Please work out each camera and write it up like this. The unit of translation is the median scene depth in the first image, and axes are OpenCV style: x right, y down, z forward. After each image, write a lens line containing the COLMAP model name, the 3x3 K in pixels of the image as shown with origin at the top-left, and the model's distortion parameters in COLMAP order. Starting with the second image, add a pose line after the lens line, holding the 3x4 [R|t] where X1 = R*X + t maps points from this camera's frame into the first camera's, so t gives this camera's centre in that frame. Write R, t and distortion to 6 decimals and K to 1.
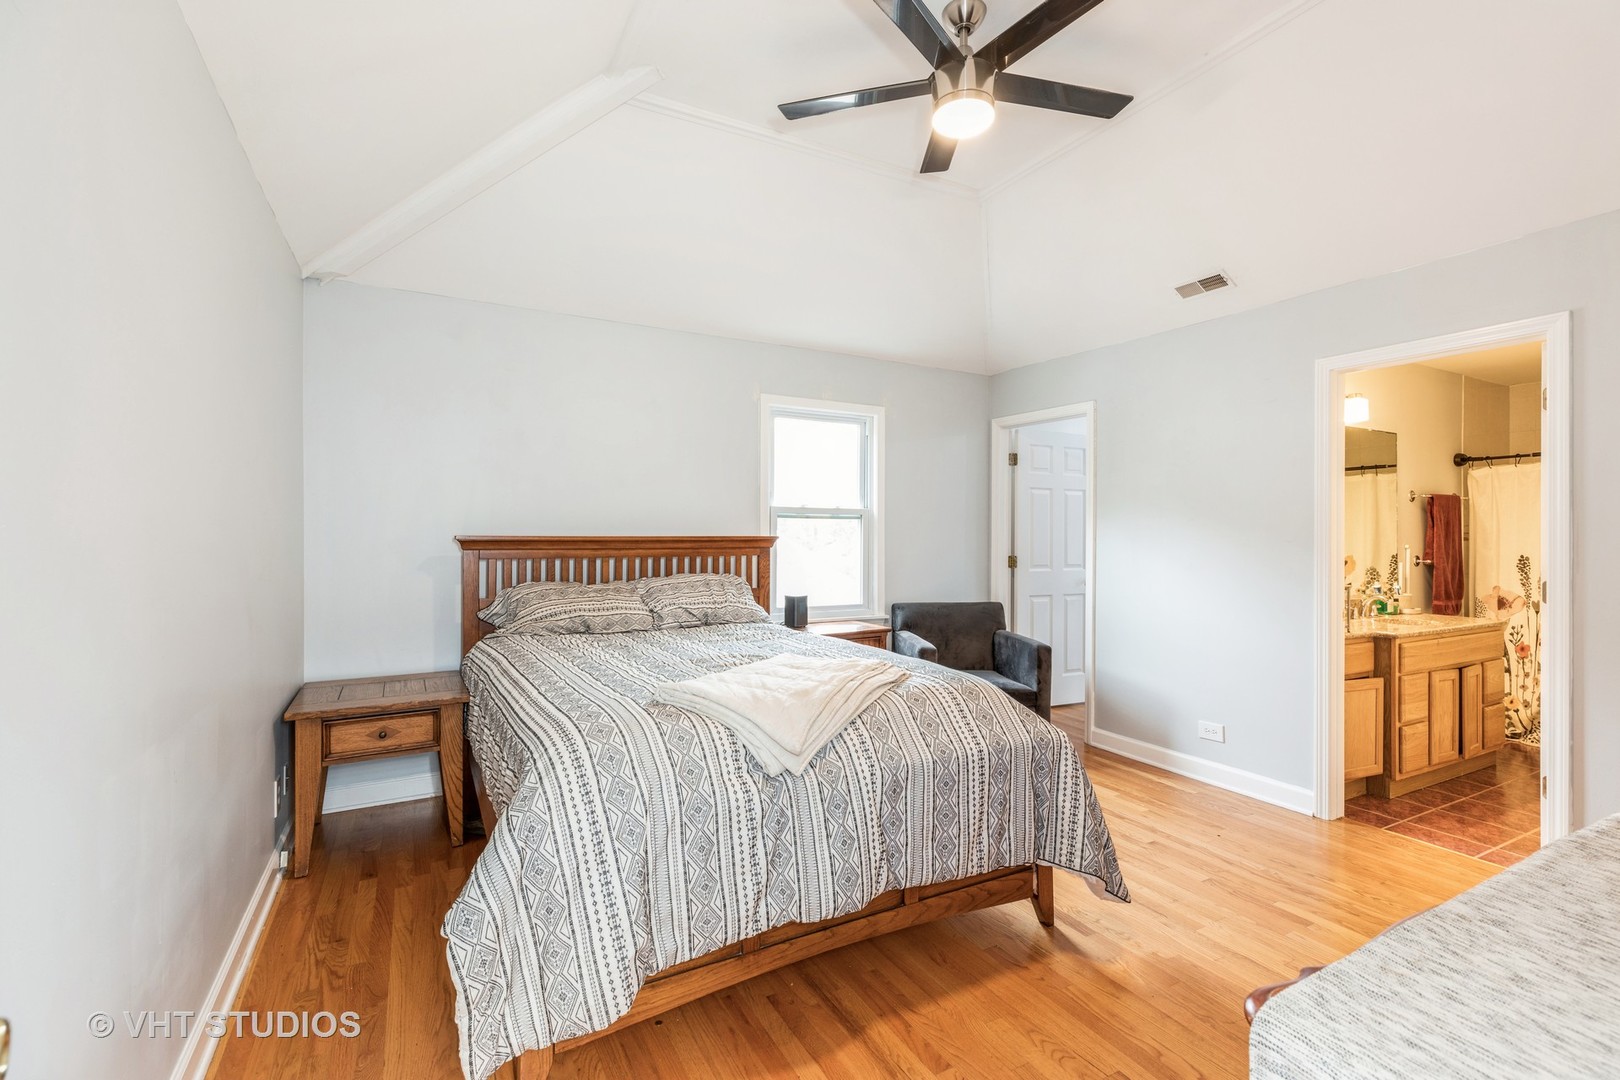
lens RADIAL K [[724.2, 0, 815.7], [0, 724.2, 535.1], [0, 0, 1]] dist [0.009016, 0.000334]
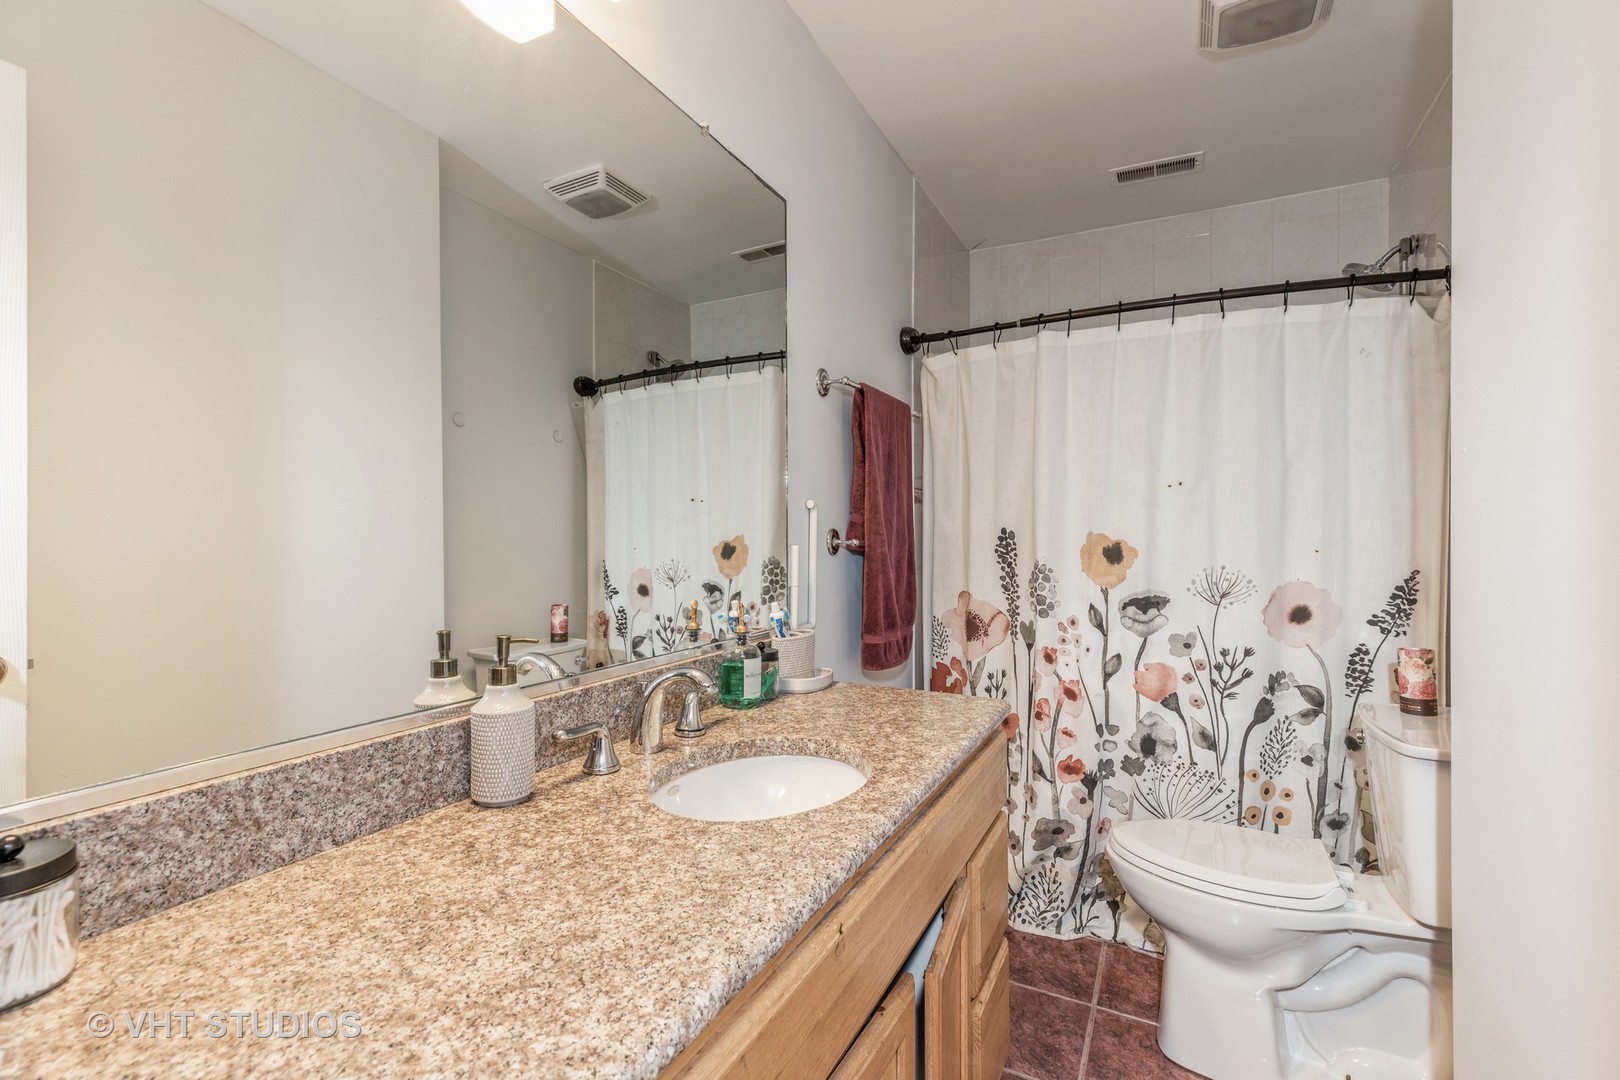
lens RADIAL K [[724.2, 0, 808.1], [0, 724.2, 538.8], [0, 0, 1]] dist [0.009016, 0.000334]
pose [[0.828613, -0.003970, 0.559807, 0.581750], [0.000633, 0.999981, 0.006155, 0.031244], [-0.559821, -0.004746, 0.828600, 0.666066]]
